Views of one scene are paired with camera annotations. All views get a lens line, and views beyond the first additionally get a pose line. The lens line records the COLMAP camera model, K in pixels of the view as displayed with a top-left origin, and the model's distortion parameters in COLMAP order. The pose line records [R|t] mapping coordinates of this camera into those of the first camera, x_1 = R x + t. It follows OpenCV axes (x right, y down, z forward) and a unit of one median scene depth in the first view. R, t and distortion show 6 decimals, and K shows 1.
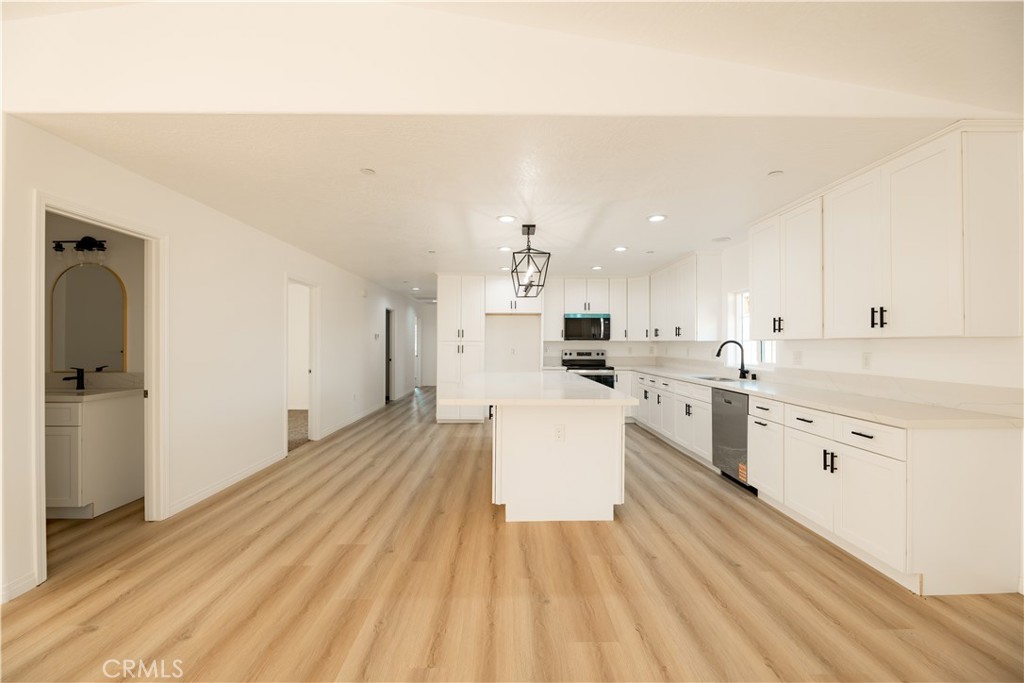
lens RADIAL K [[420.6, 0, 509.6], [0, 420.6, 339.4], [0, 0, 1]] dist [-0.002503, 0.000786]
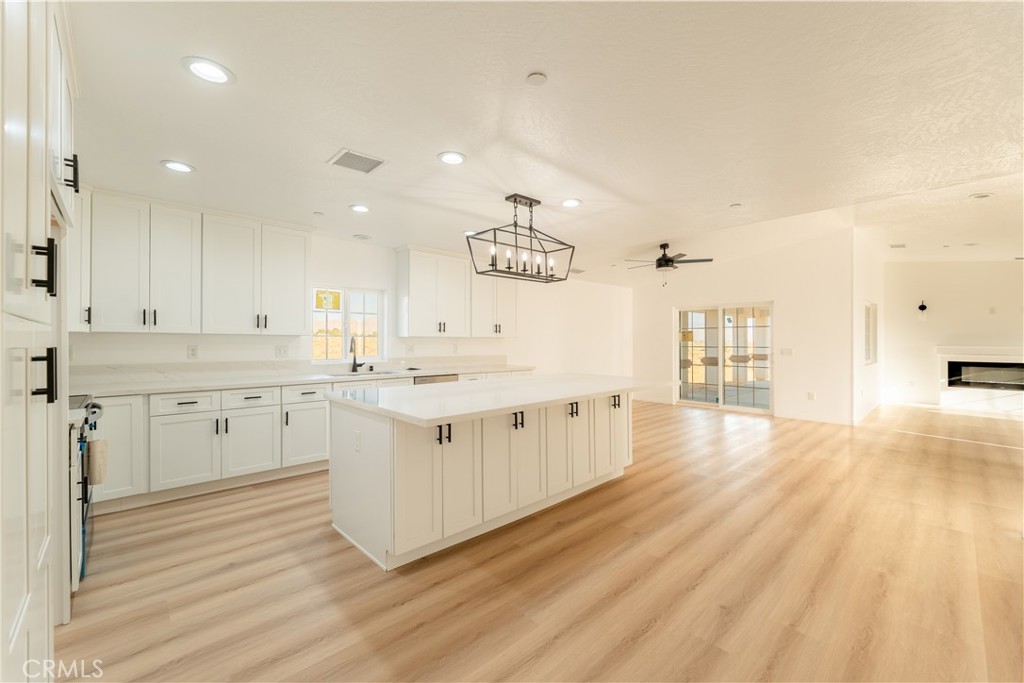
lens RADIAL K [[420.6, 0, 510.2], [0, 420.6, 336.8], [0, 0, 1]] dist [-0.002503, 0.000786]
pose [[-0.680773, 0.002186, 0.732491, -0.543797], [-0.012213, 0.999823, -0.014334, 0.015582], [-0.732392, -0.018704, -0.680626, 1.608240]]
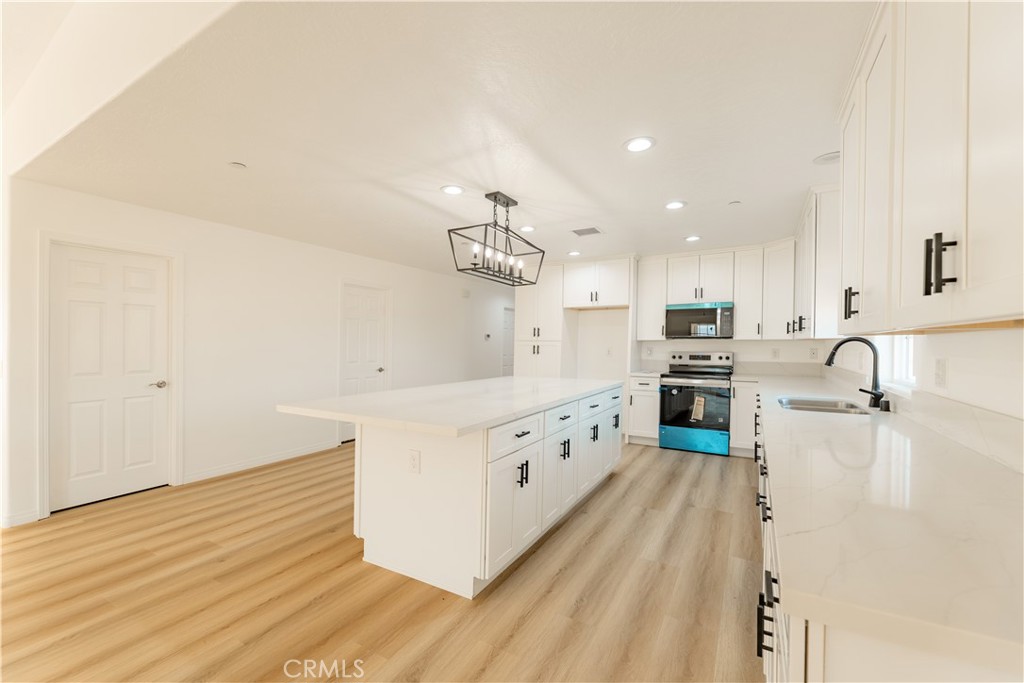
lens RADIAL K [[420.6, 0, 513.8], [0, 420.6, 350.5], [0, 0, 1]] dist [-0.002503, 0.000786]
pose [[0.858516, 0.007907, -0.512725, 0.487837], [0.004972, 0.999706, 0.023741, 0.005199], [0.512762, -0.022931, 0.858224, 0.337957]]
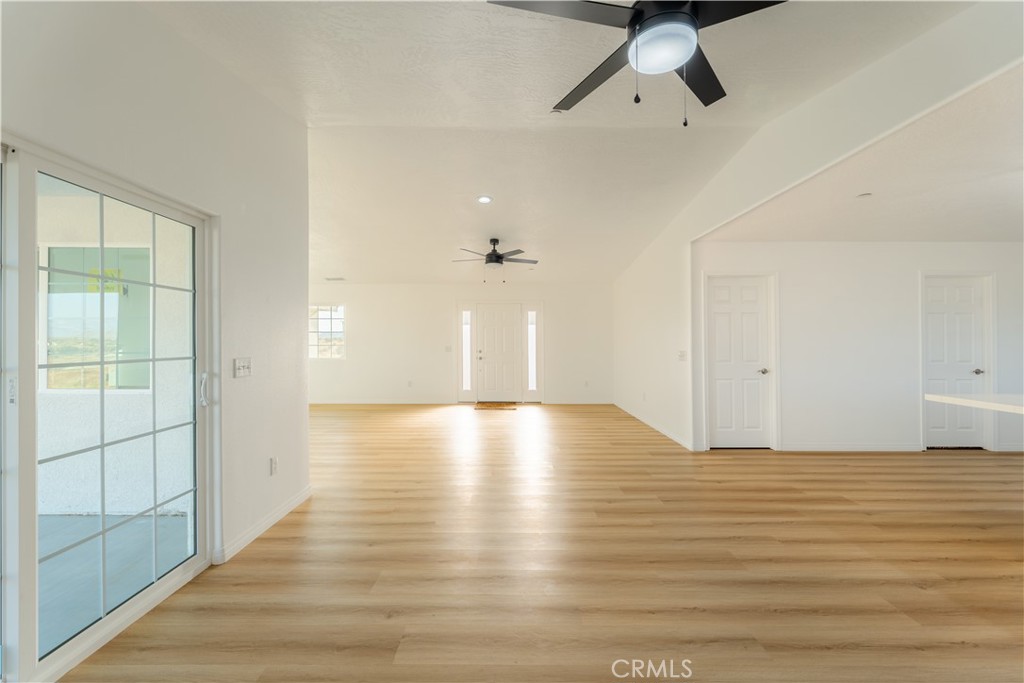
lens RADIAL K [[420.6, 0, 503.9], [0, 420.6, 328.5], [0, 0, 1]] dist [-0.002503, 0.000786]
pose [[-0.016718, -0.028392, -0.999457, 0.595615], [0.009037, 0.999552, -0.028546, 0.001100], [0.999819, -0.009510, -0.016454, -0.006544]]
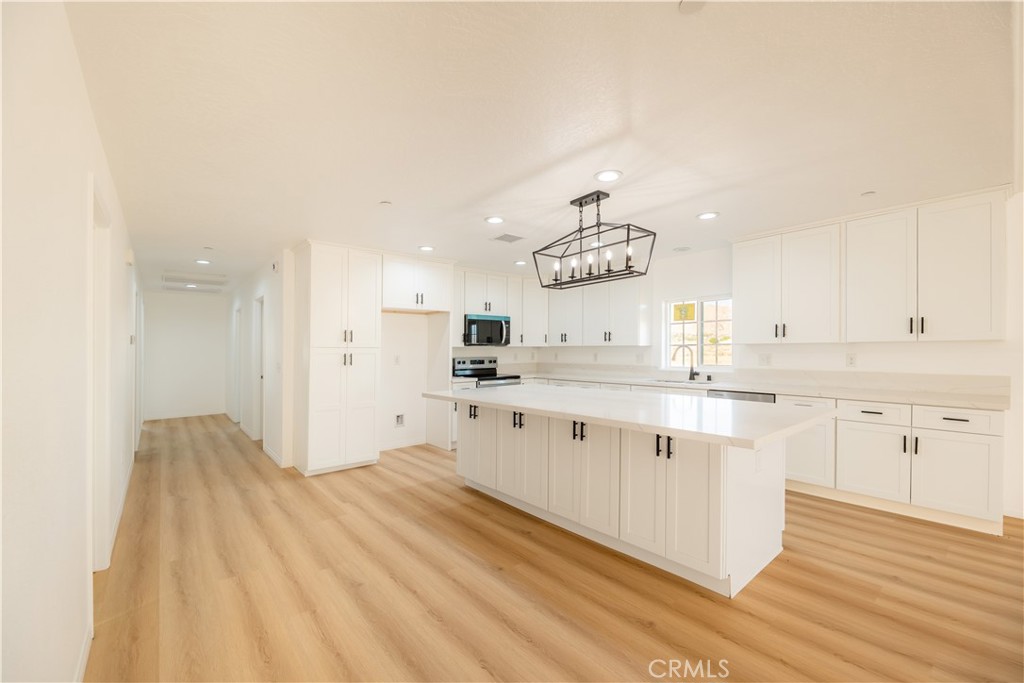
lens RADIAL K [[420.6, 0, 516.3], [0, 420.6, 342.8], [0, 0, 1]] dist [-0.002503, 0.000786]
pose [[0.770415, 0.003427, 0.637534, -0.548902], [0.002375, 0.999963, -0.008246, 0.004761], [-0.637539, 0.007867, 0.770378, 0.504693]]
